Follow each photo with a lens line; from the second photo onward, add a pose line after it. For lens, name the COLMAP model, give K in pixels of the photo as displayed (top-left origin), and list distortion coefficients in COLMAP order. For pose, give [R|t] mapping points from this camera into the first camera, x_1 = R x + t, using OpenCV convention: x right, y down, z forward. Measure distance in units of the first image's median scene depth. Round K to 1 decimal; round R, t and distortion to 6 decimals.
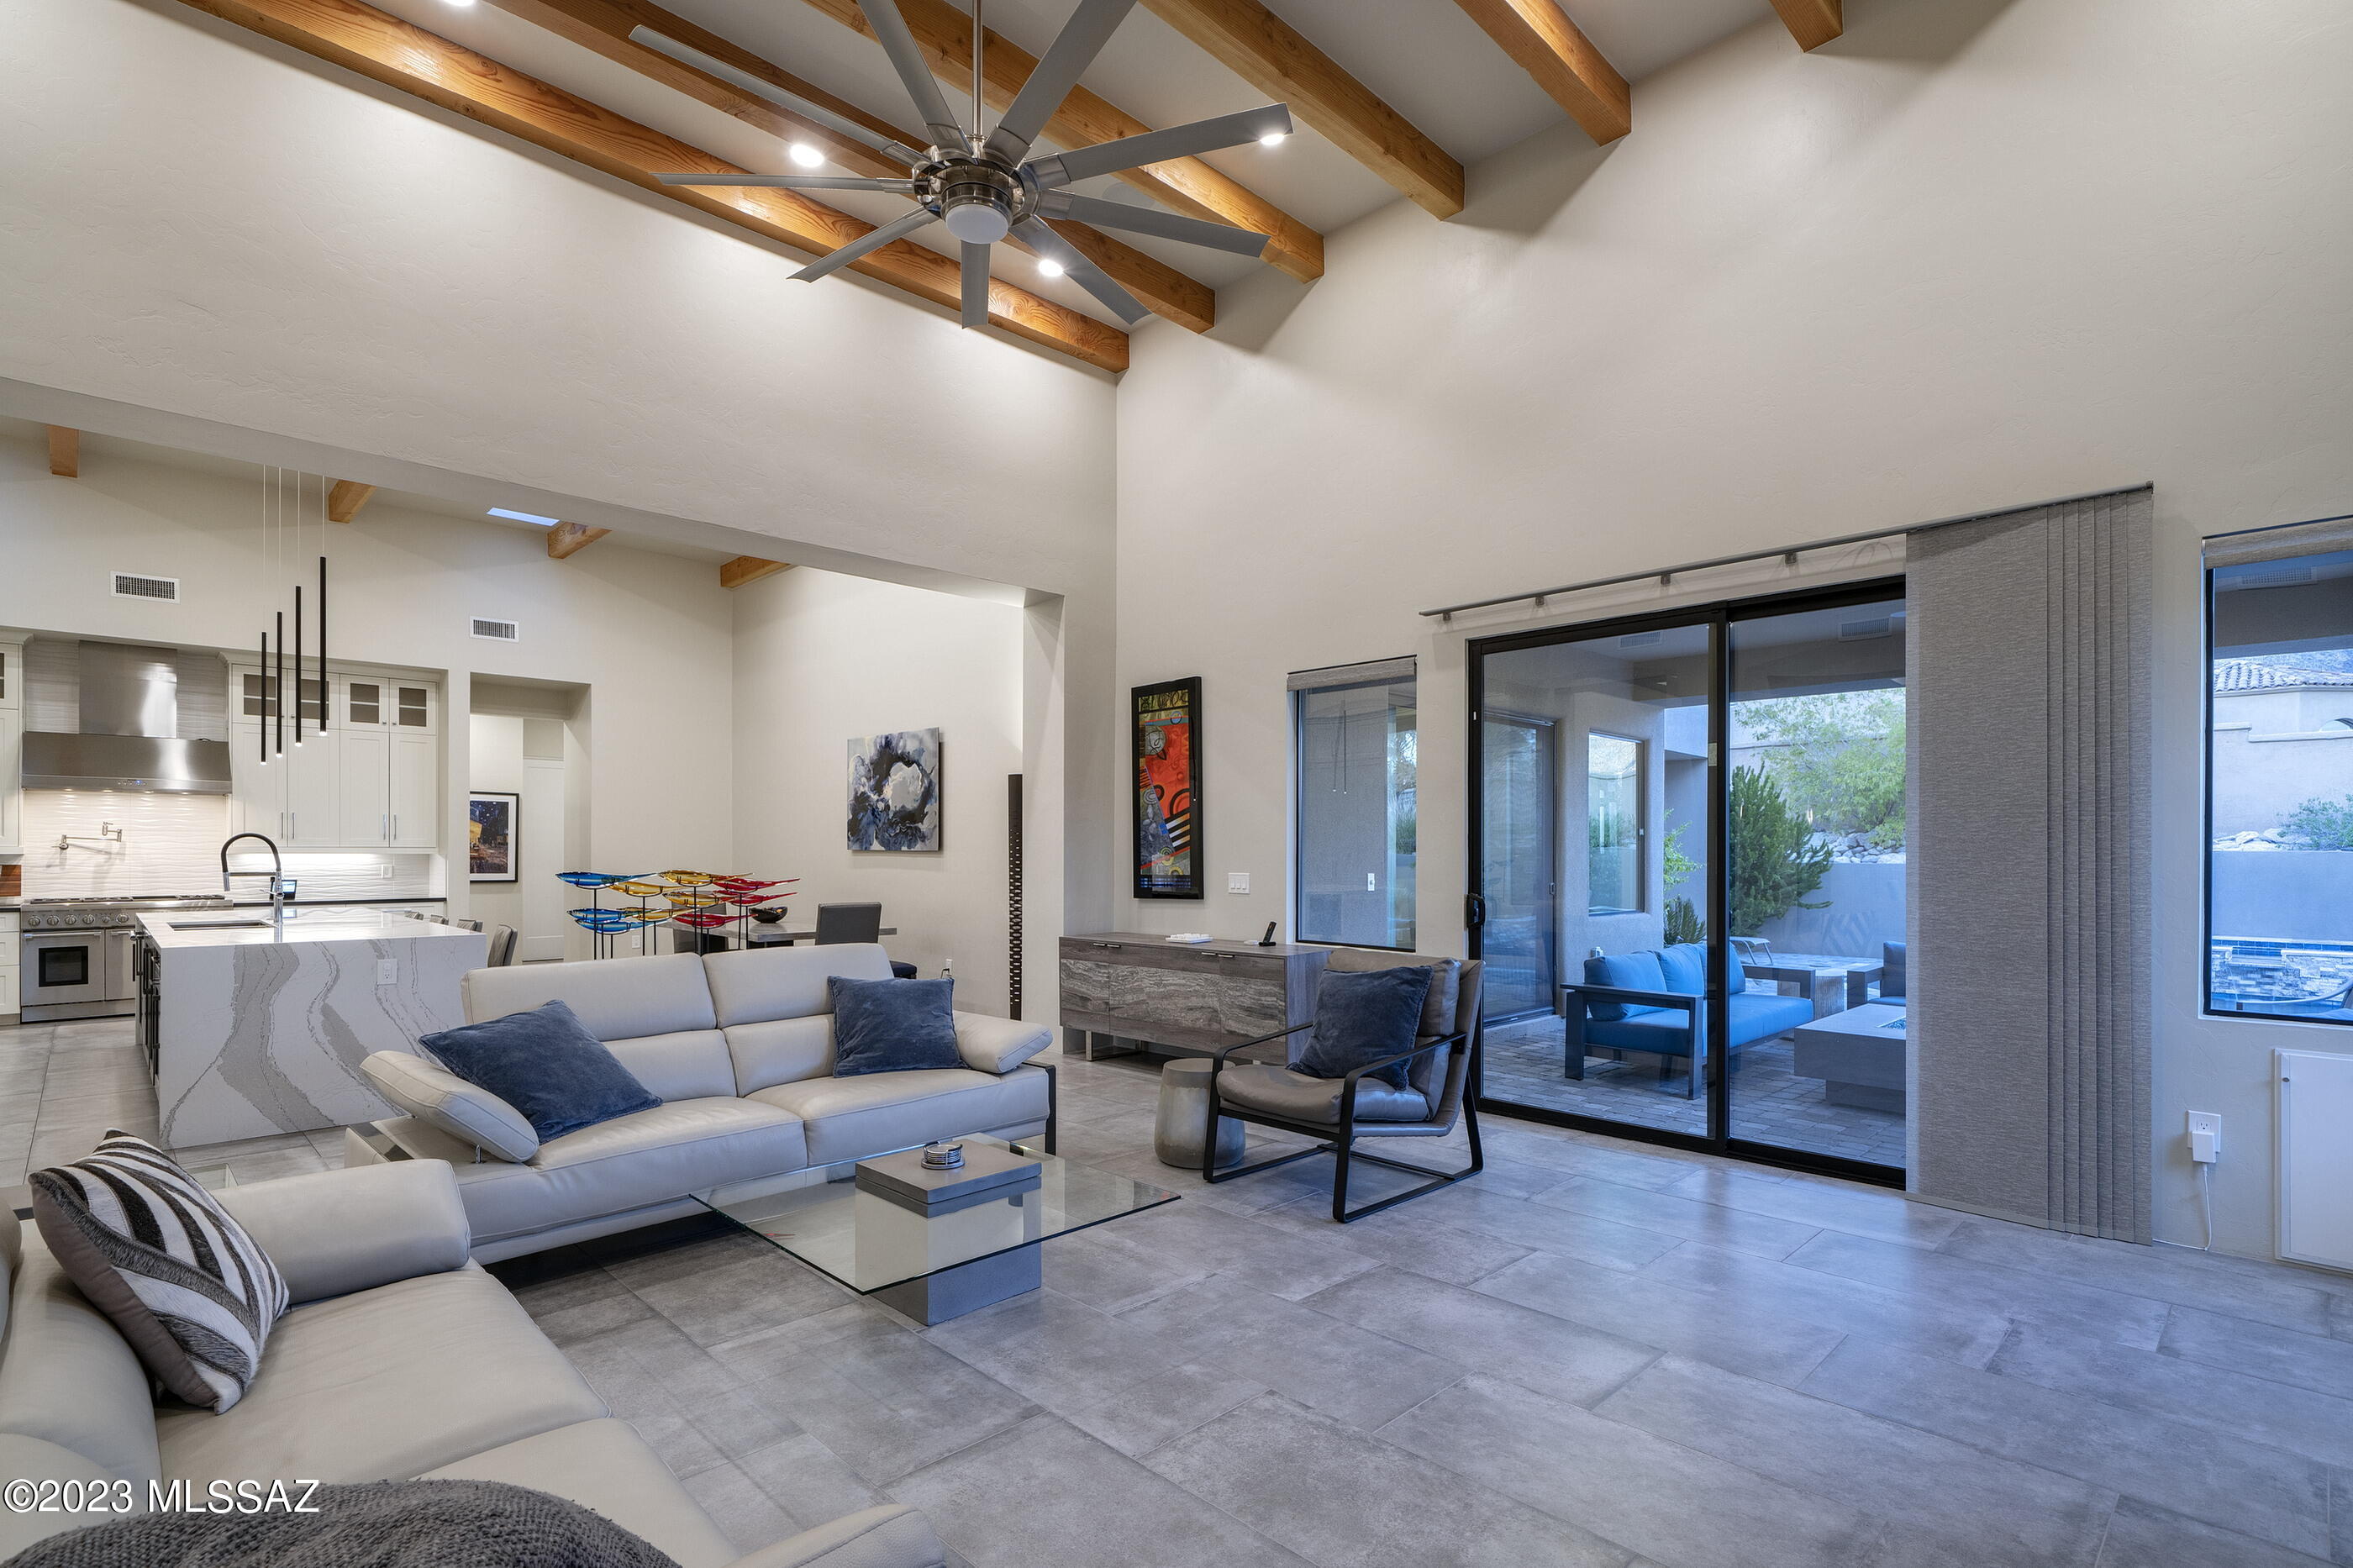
lens RADIAL K [[1119.0, 0, 1172.4], [0, 1119.0, 848.0], [0, 0, 1]] dist [0.003768, -0.000461]
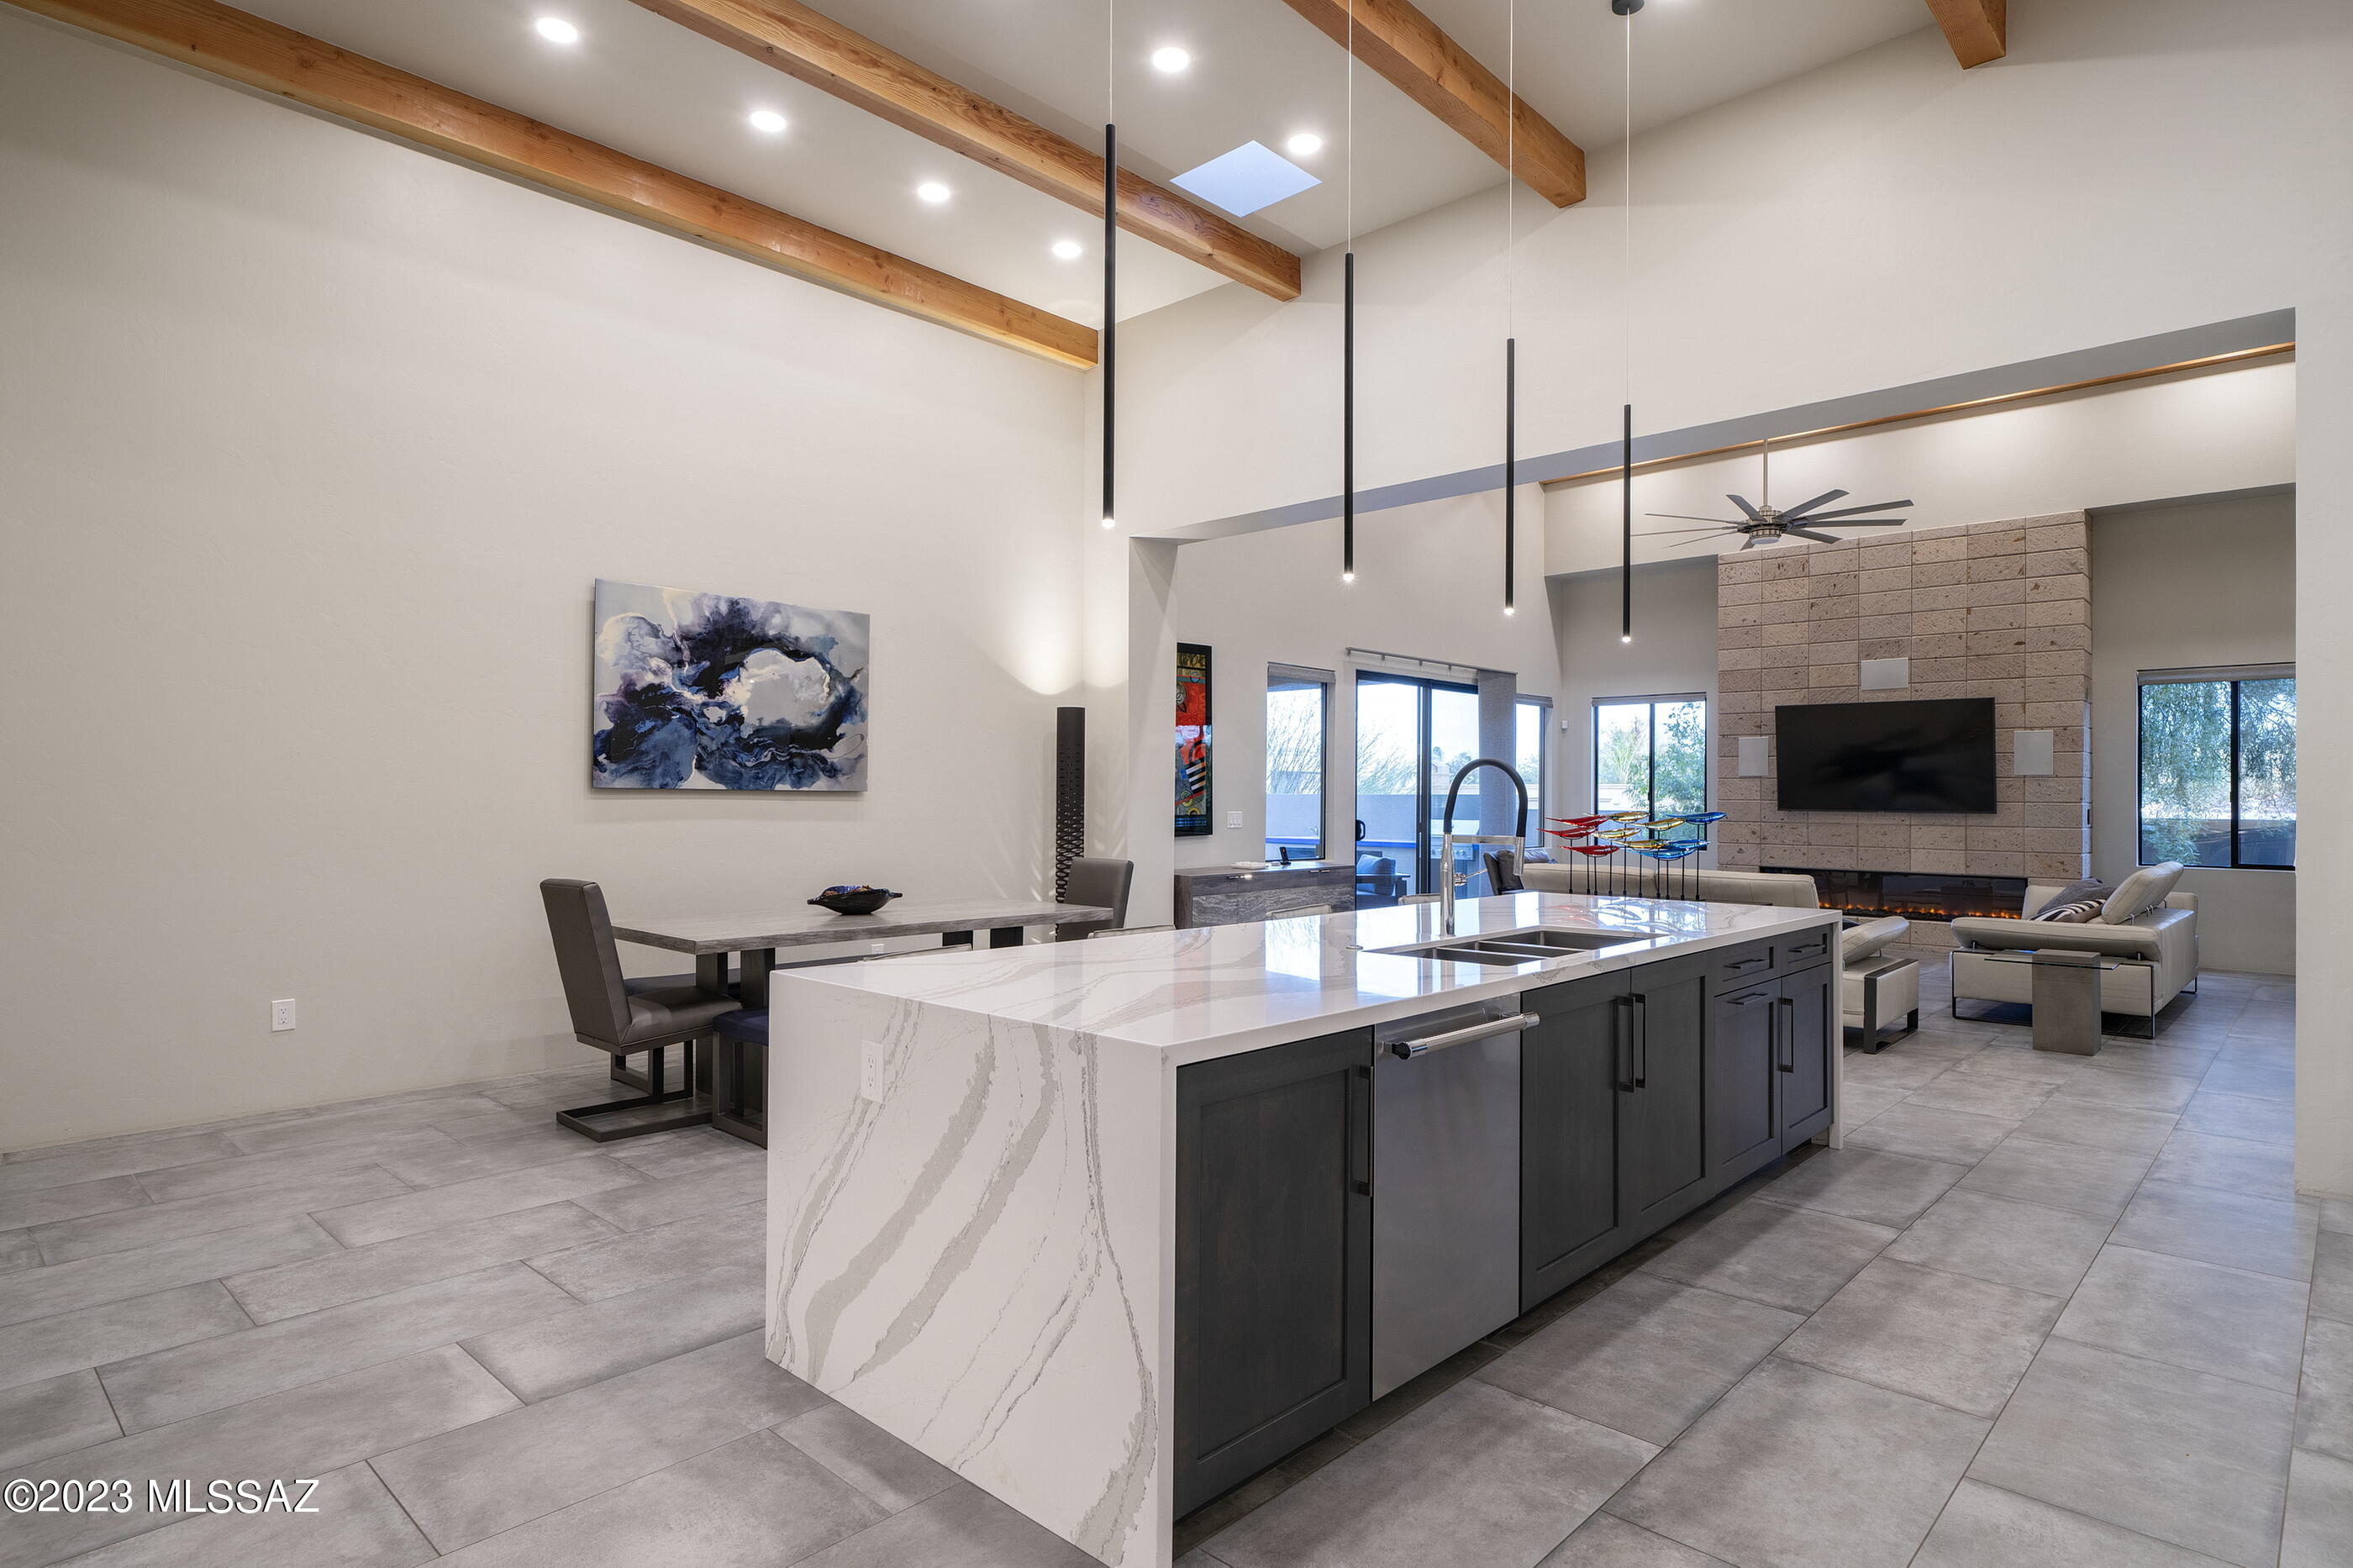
lens RADIAL K [[1242.5, 0, 1176.5], [0, 1242.5, 784.0], [0, 0, 1]] dist [0.000268, 0.000183]
pose [[-0.040859, 0.008147, 0.999132, -0.982526], [-0.008161, 0.999931, -0.008487, 0.002870], [-0.999132, -0.008501, -0.040790, 0.831643]]
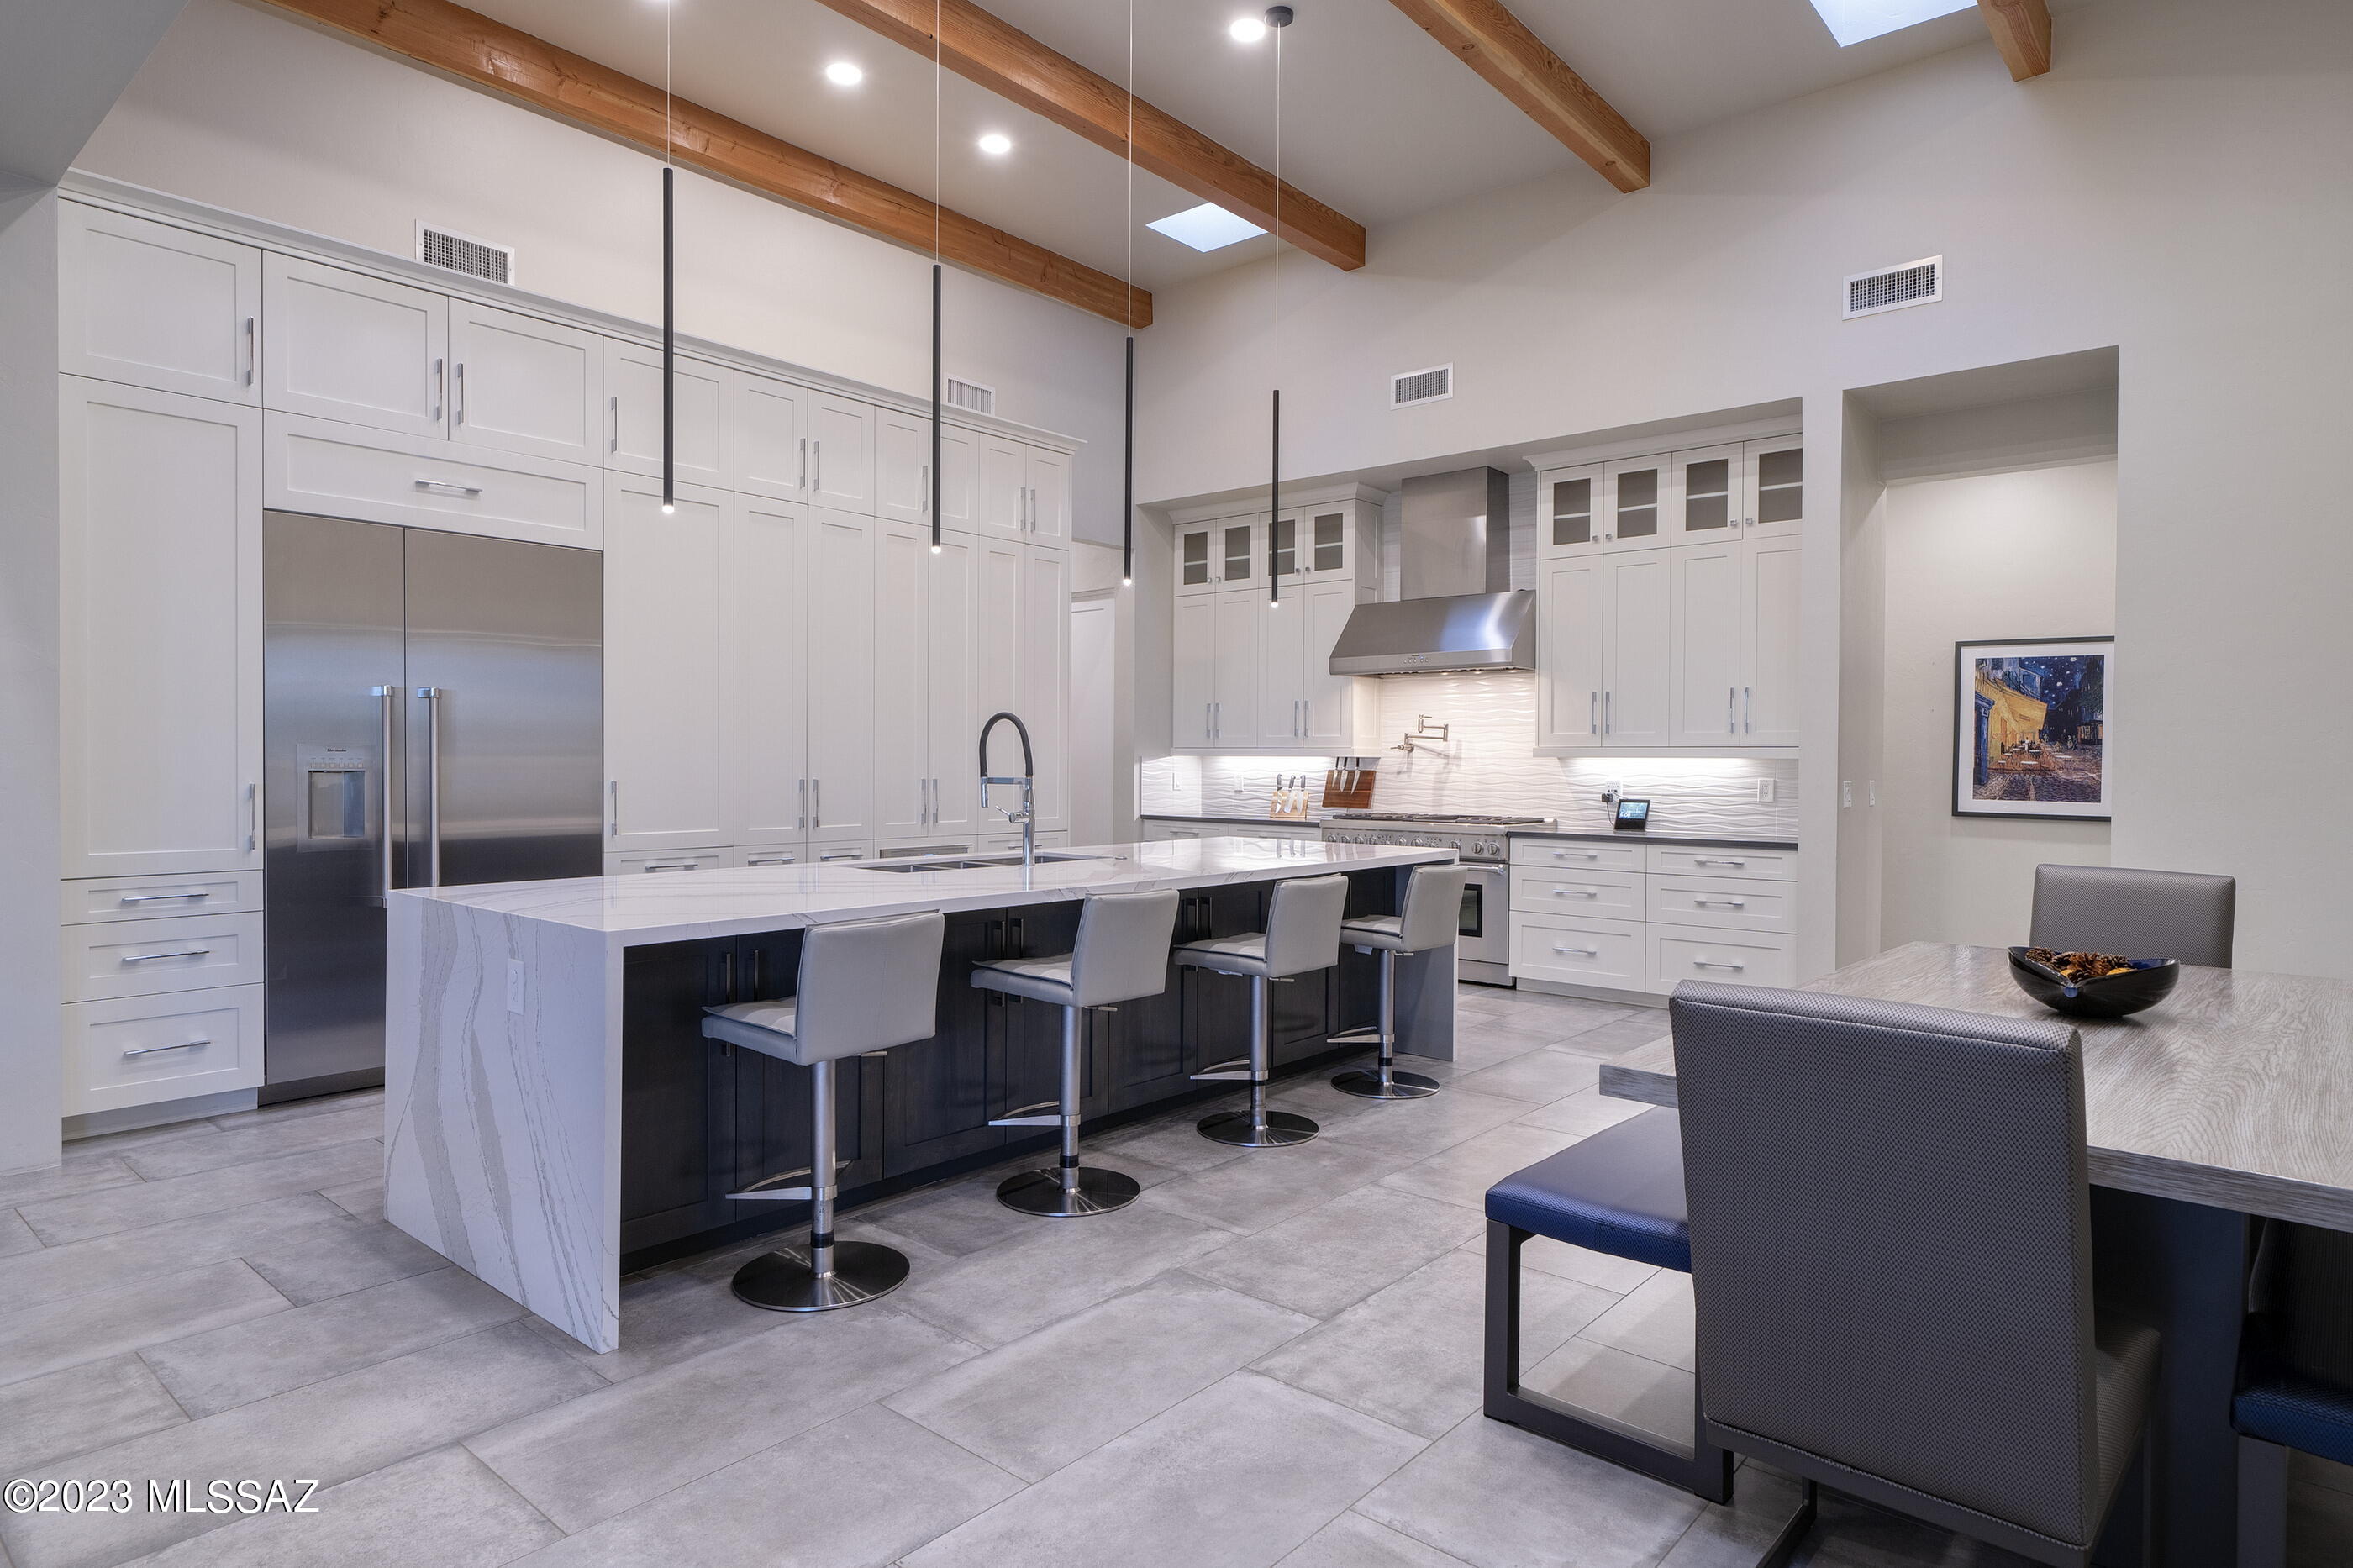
lens RADIAL K [[1324.2, 0, 1180.8], [0, 1324.2, 776.2], [0, 0, 1]] dist [0.002348, -0.000641]
pose [[0.091403, 0.010043, -0.995763, -0.077358], [-0.004249, 0.999944, 0.009695, 0.009844], [0.995805, 0.003345, 0.091441, 0.738694]]
